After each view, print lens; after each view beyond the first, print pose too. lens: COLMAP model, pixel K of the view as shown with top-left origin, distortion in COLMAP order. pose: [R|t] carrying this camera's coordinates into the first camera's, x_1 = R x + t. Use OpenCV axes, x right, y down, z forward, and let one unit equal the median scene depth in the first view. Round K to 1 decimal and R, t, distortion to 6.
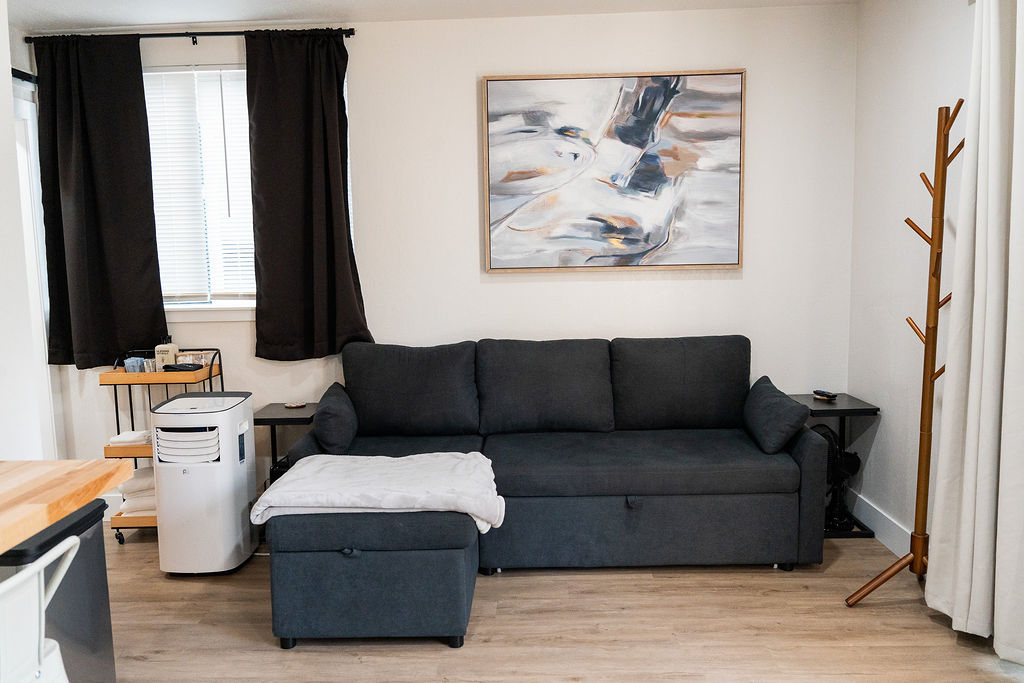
lens RADIAL K [[801.5, 0, 512.0], [0, 801.5, 341.5], [0, 0, 1]] dist [0.001230, -0.008772]
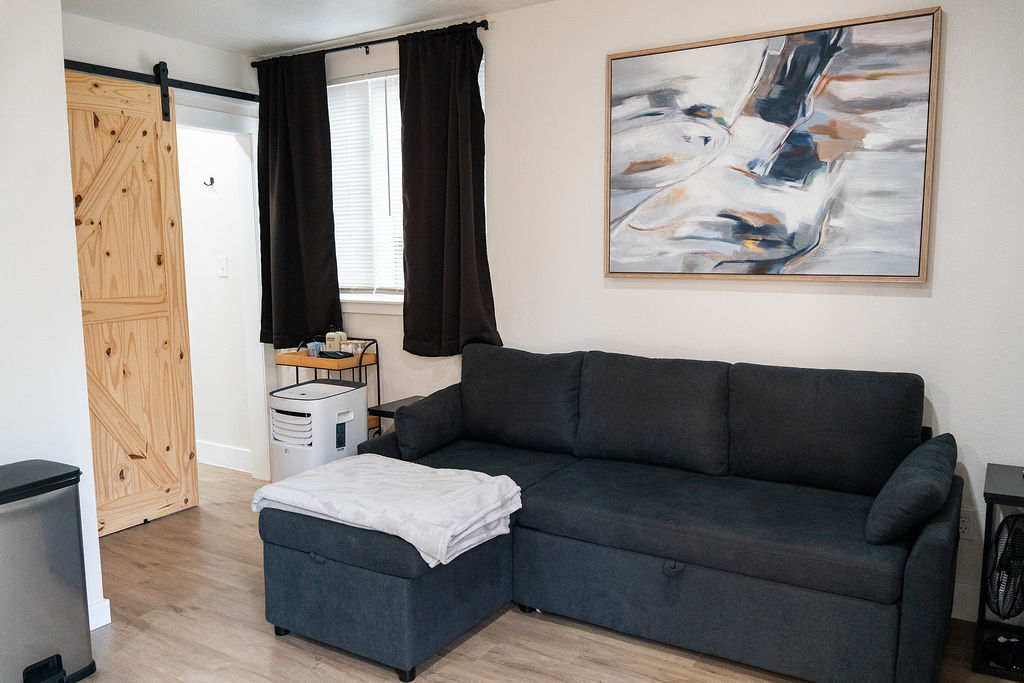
lens RADIAL K [[801.5, 0, 512.0], [0, 801.5, 341.5], [0, 0, 1]] dist [0.001230, -0.008772]
pose [[0.856248, 0.074466, -0.511170, 0.346882], [-0.065959, 0.997216, 0.034786, -0.038967], [0.512337, 0.003931, 0.858776, 0.184807]]
